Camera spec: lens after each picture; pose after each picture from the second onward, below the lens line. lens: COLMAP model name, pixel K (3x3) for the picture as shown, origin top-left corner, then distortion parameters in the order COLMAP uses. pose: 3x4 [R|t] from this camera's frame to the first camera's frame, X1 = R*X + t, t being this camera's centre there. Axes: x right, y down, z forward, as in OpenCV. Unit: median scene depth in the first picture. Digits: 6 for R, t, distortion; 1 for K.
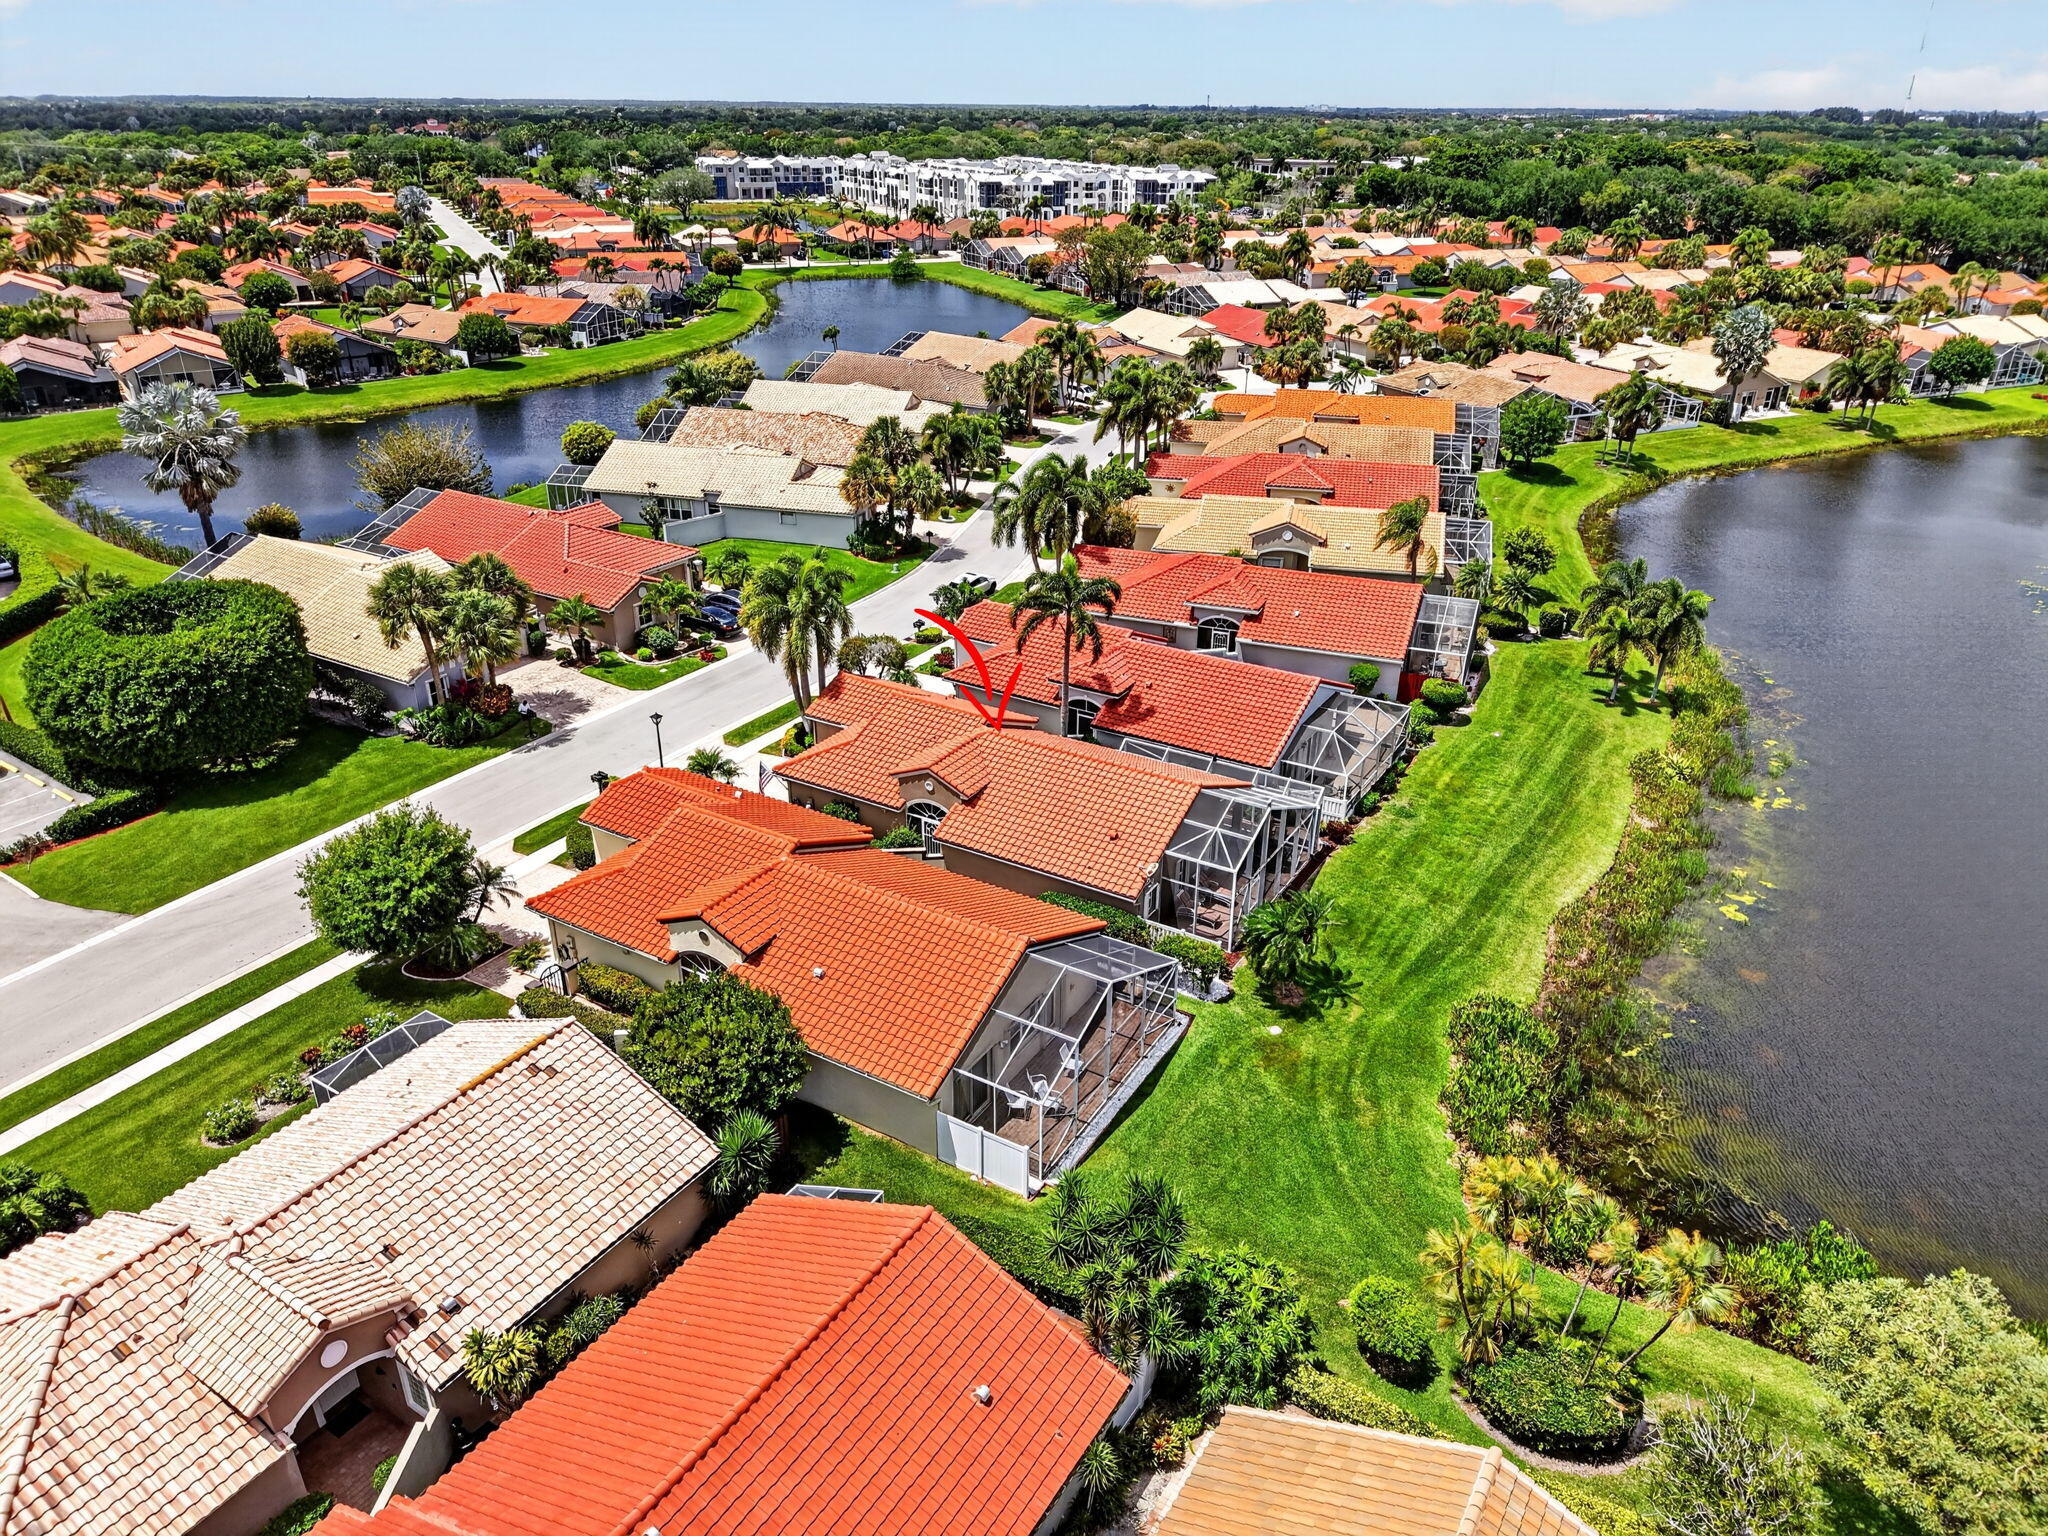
lens RADIAL K [[1347.5, 0, 1015.9], [0, 1347.5, 775.2], [0, 0, 1]] dist [0.036800, -0.074043]
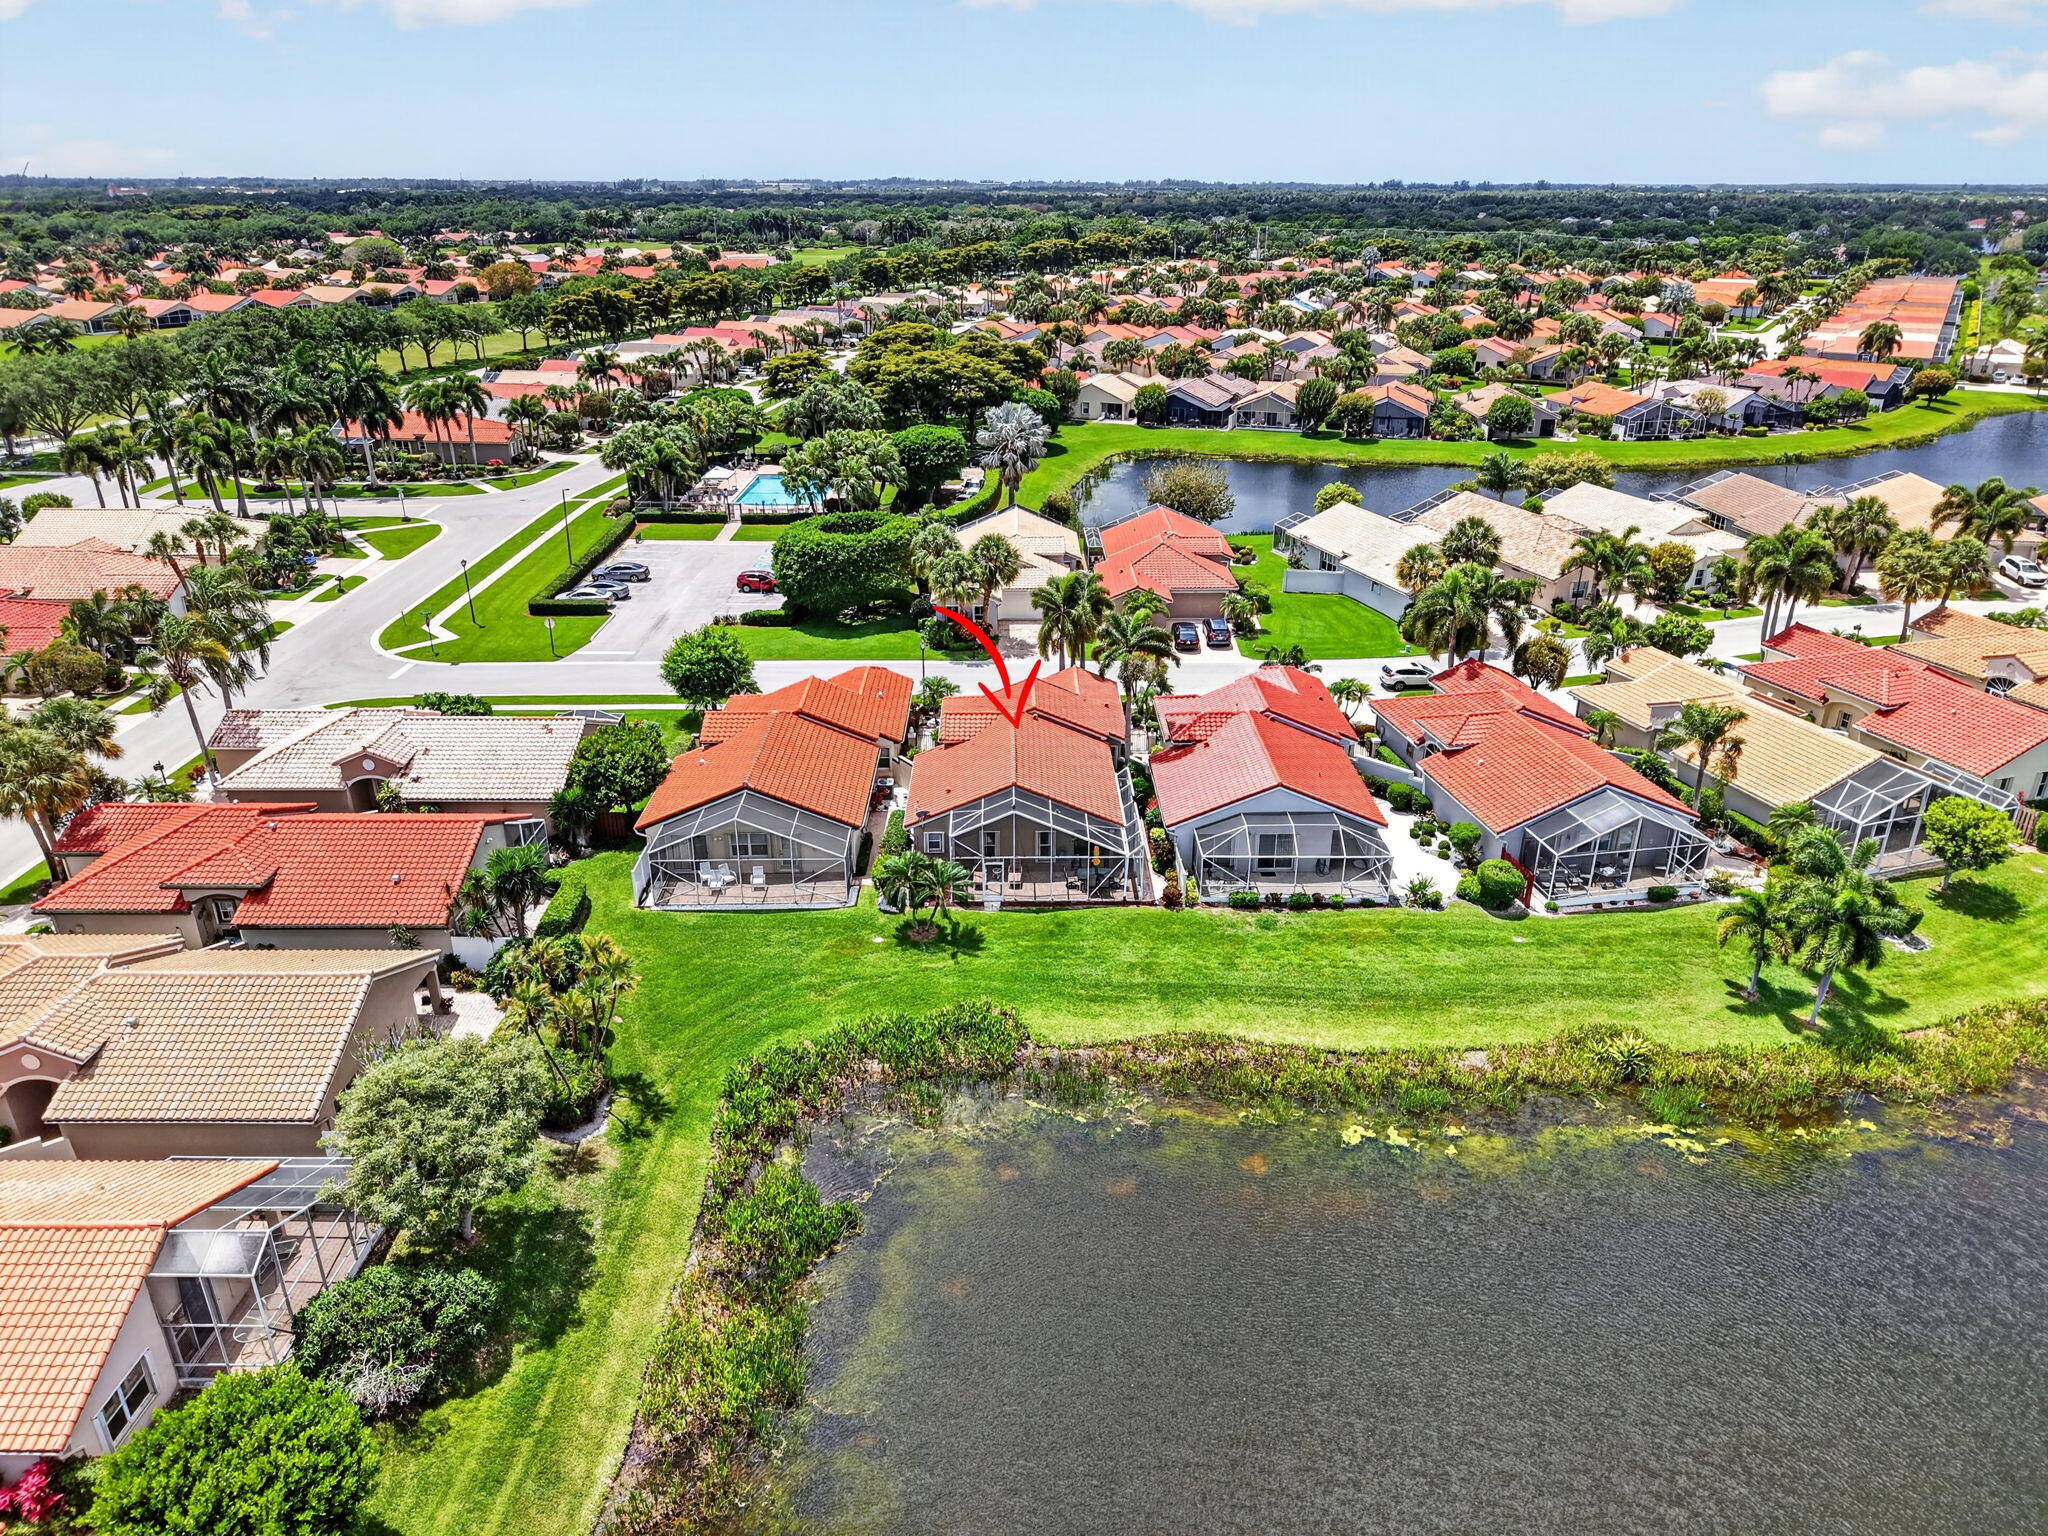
lens RADIAL K [[1367.8, 0, 1024.0], [0, 1367.8, 768.0], [0, 0, 1]] dist [0.001572, -0.000895]
pose [[0.530893, 0.322736, -0.783578, 0.710942], [-0.370068, 0.920111, 0.128241, -0.107214], [0.762367, 0.221895, 0.607914, 0.151549]]
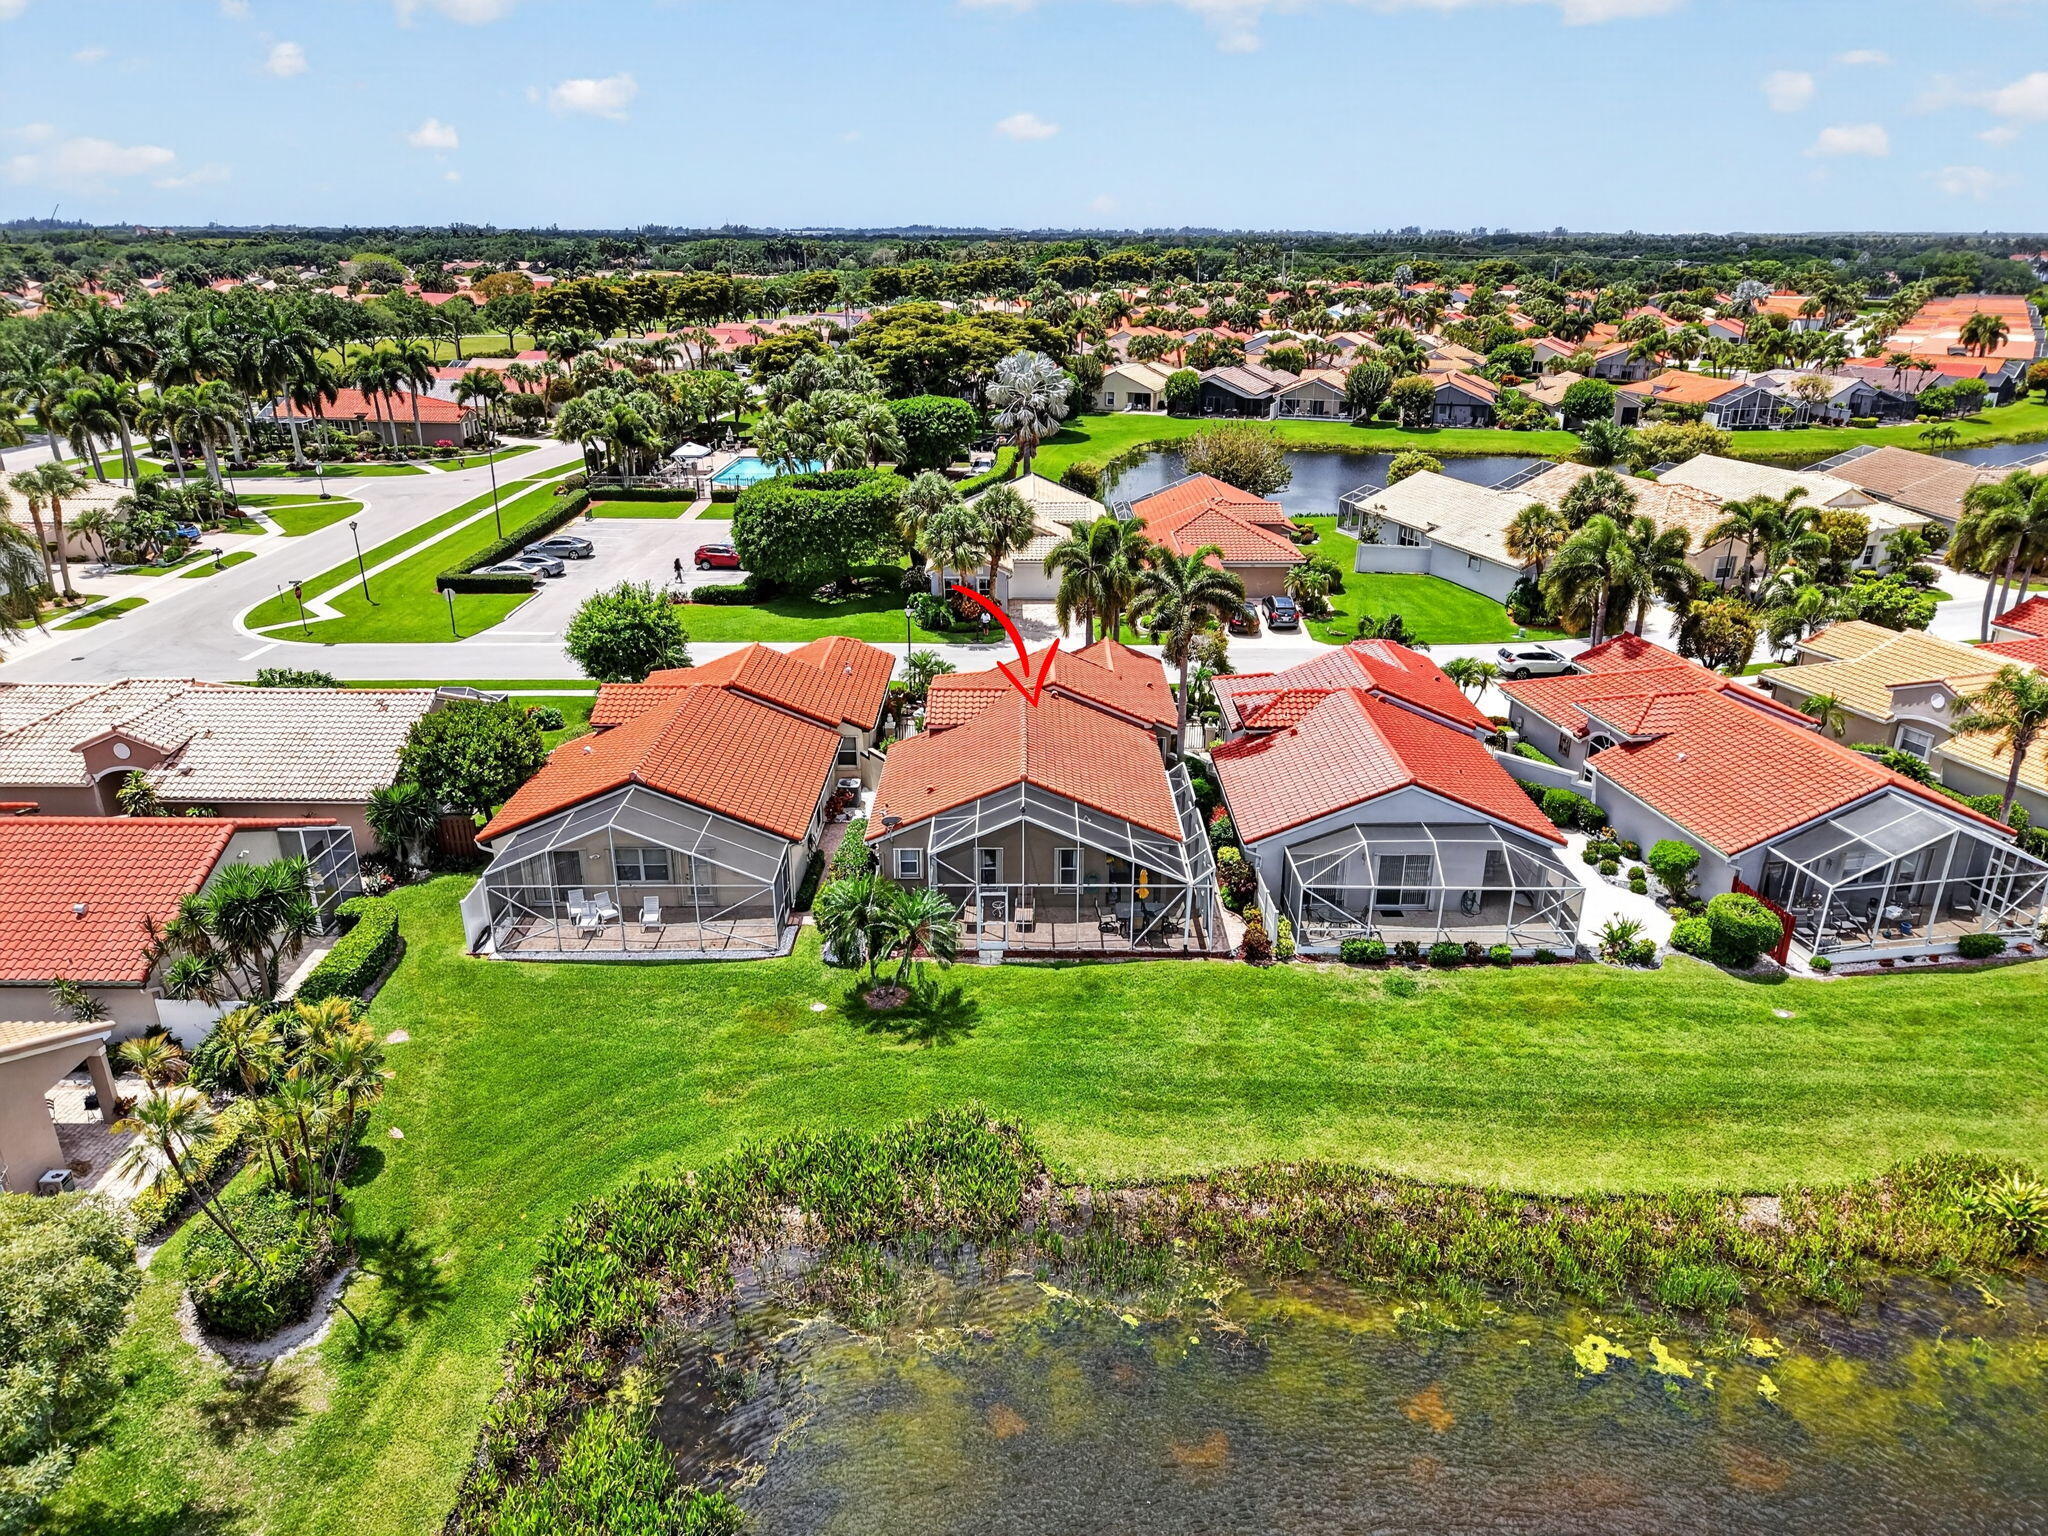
lens RADIAL K [[1367.8, 0, 1024.0], [0, 1367.8, 768.0], [0, 0, 1]] dist [0.001572, -0.000895]
pose [[0.519546, 0.301513, -0.799476, 0.524653], [-0.374194, 0.921461, 0.104345, -0.055847], [0.768148, 0.244947, 0.591566, 0.307091]]
